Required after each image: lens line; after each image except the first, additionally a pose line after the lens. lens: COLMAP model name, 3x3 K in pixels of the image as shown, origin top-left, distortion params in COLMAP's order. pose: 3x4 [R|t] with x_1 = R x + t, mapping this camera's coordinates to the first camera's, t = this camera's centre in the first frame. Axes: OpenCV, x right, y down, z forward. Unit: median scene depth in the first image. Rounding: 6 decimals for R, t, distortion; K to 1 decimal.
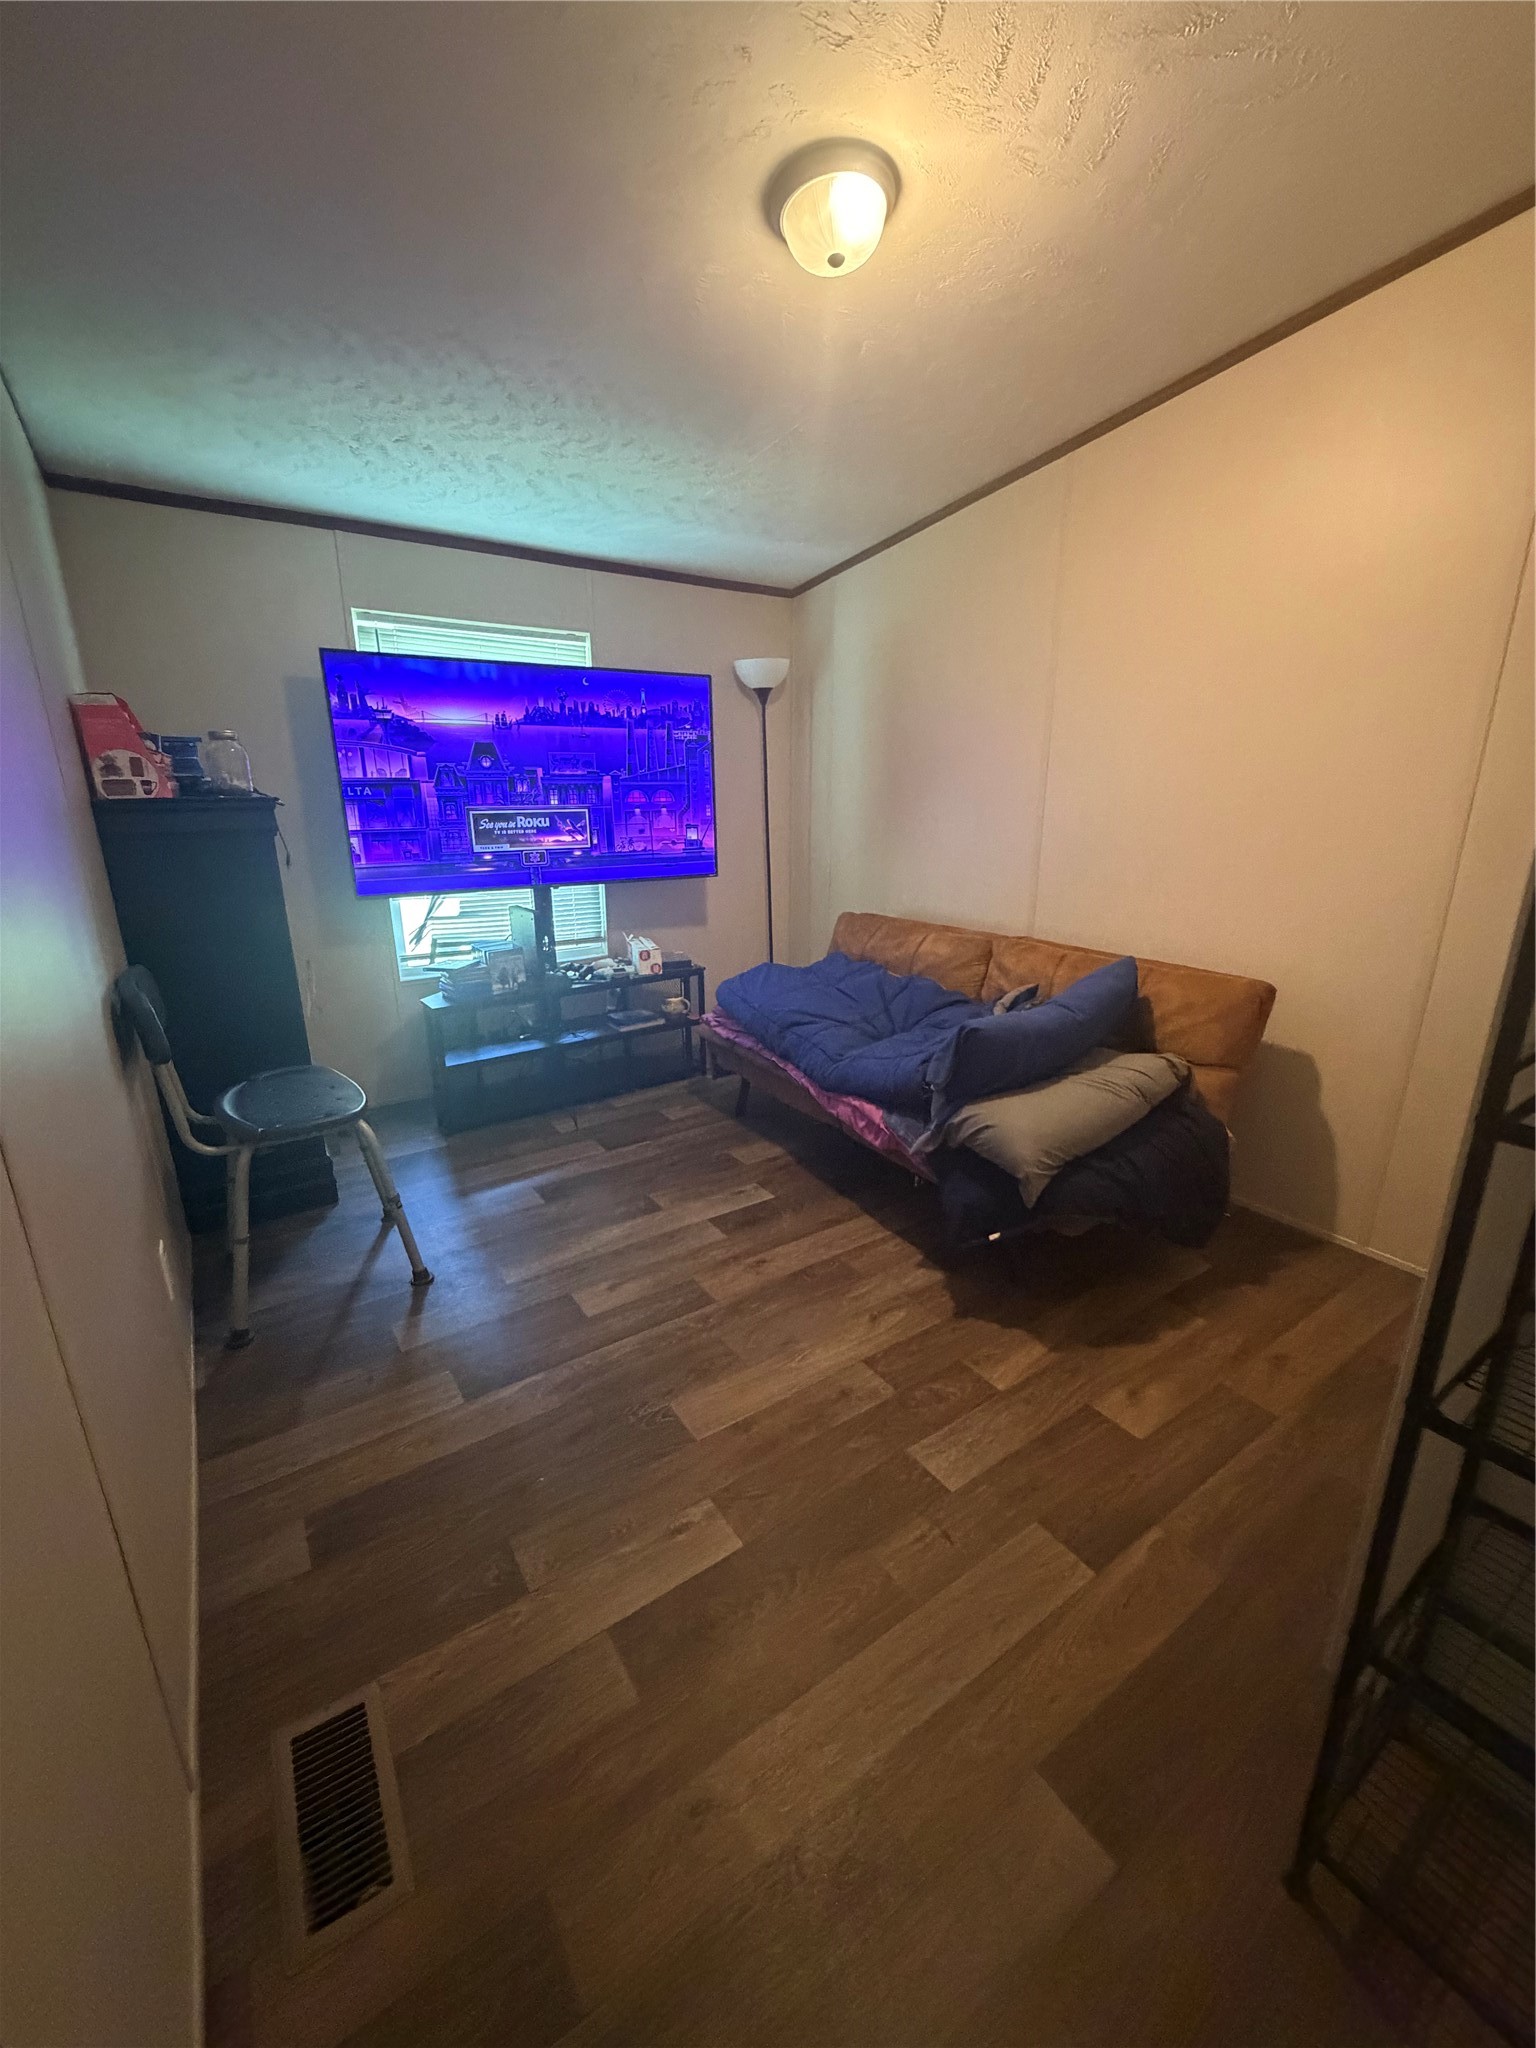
lens RADIAL K [[812.0, 0, 768.0], [0, 812.0, 1024.0], [0, 0, 1]] dist [0.001665, -0.000512]
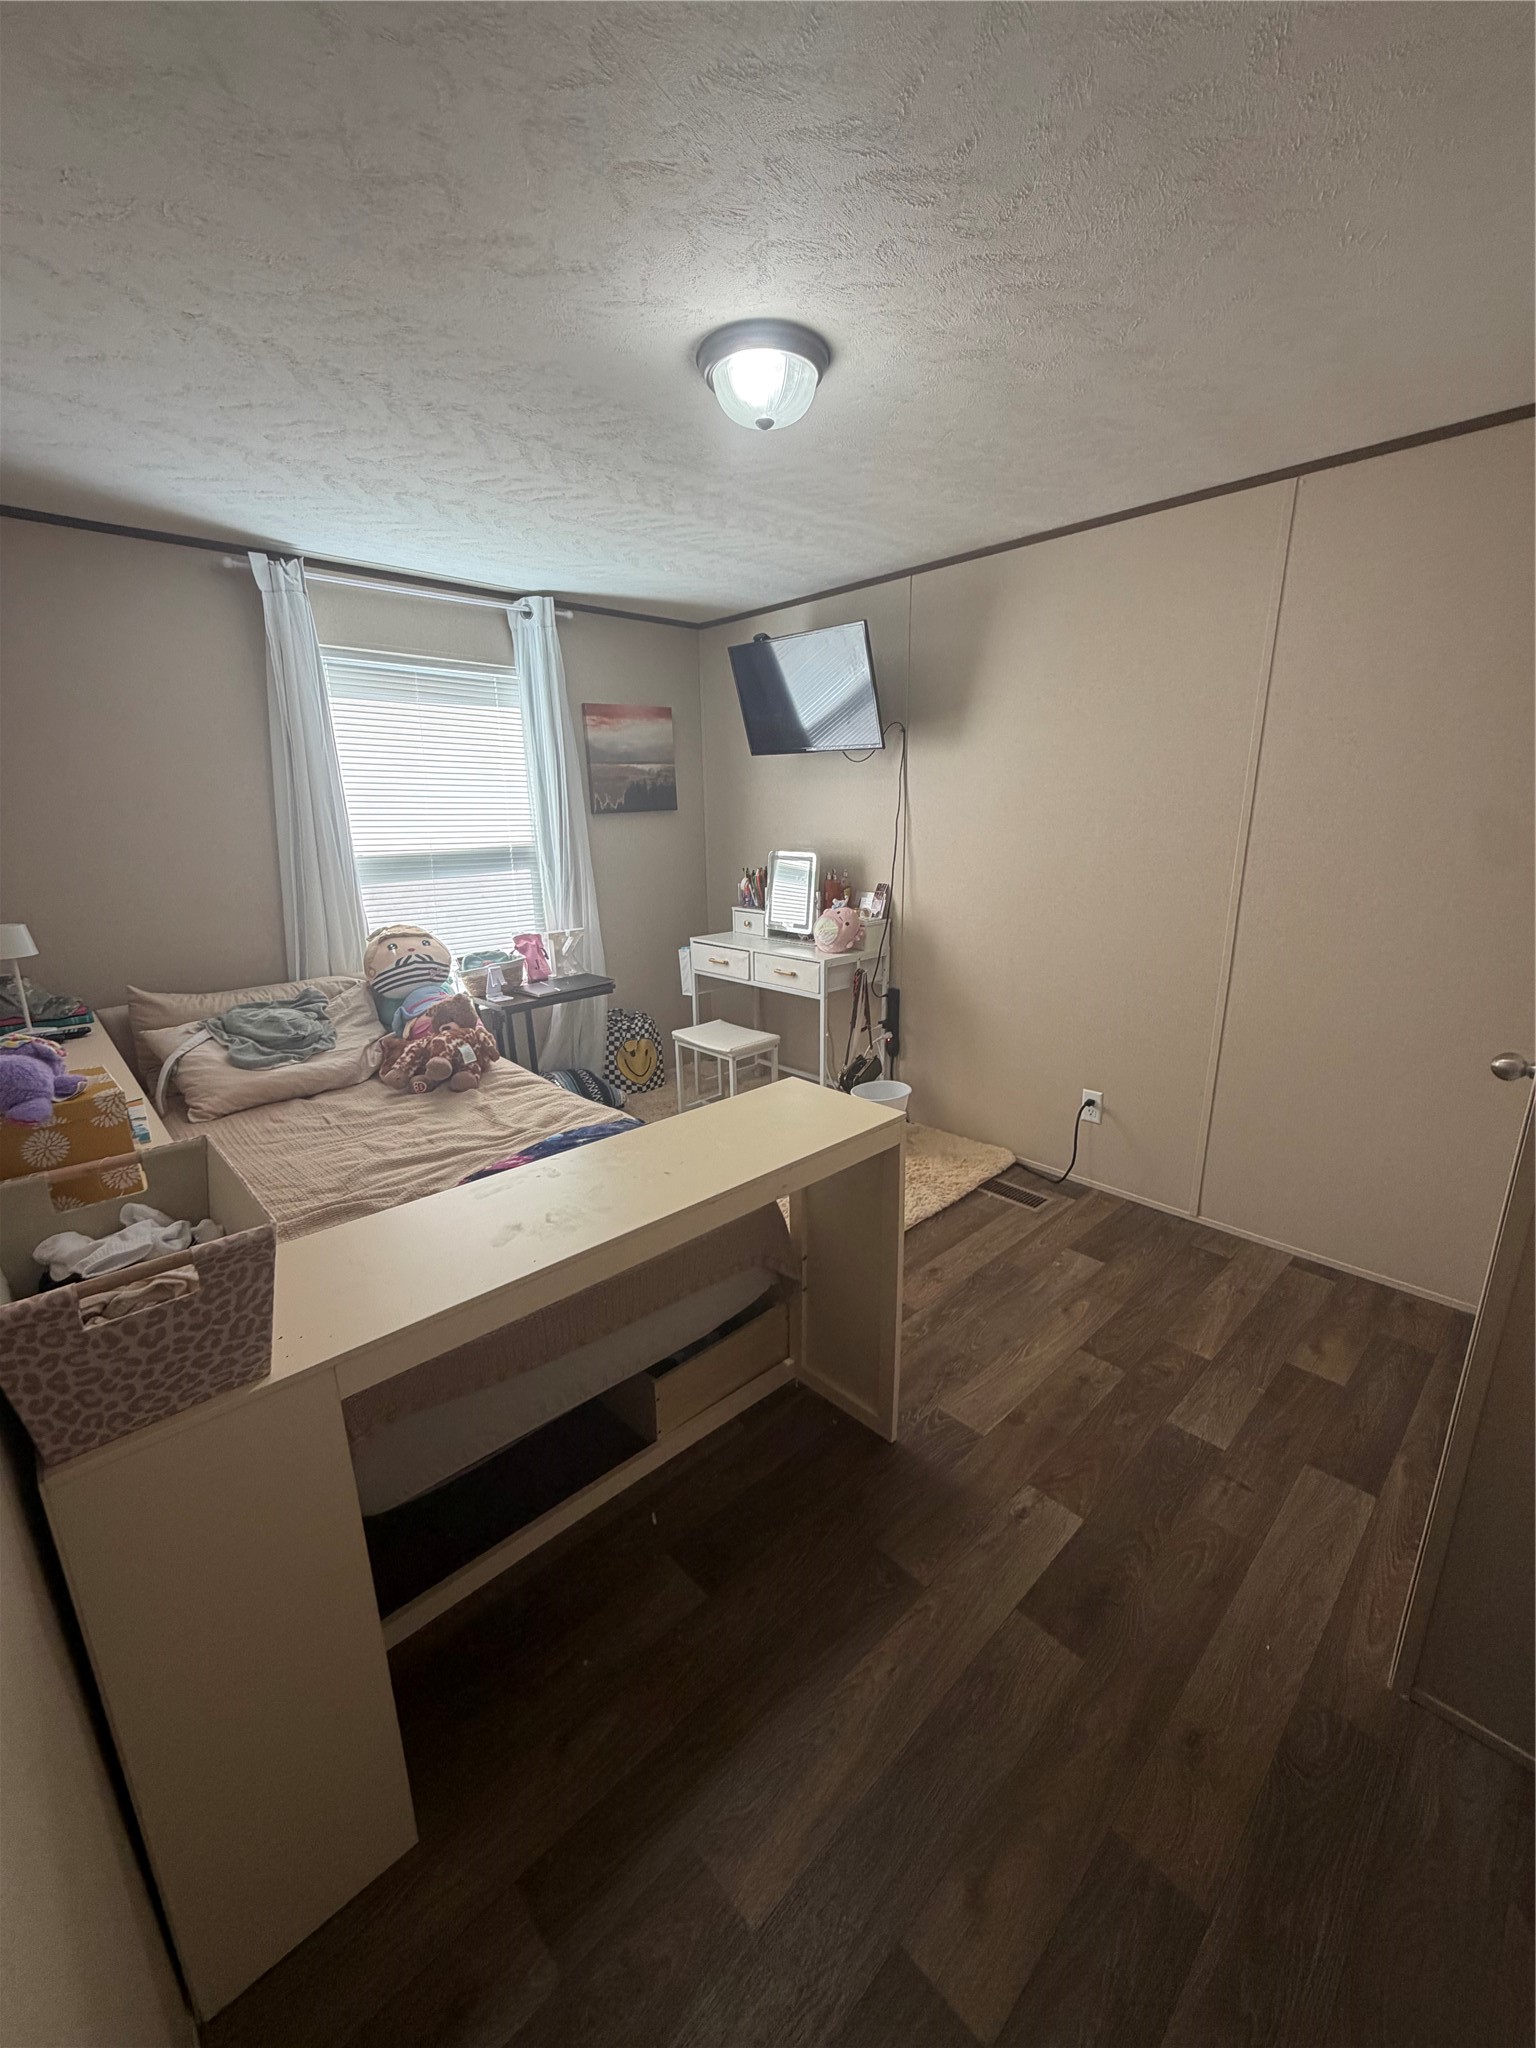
lens RADIAL K [[812.0, 0, 768.0], [0, 812.0, 1024.0], [0, 0, 1]] dist [0.001665, -0.000512]
pose [[0.986937, -0.053966, 0.151801, -0.499496], [0.057710, 0.998126, -0.020362, -0.029641], [-0.150418, 0.028857, 0.988201, -0.042152]]
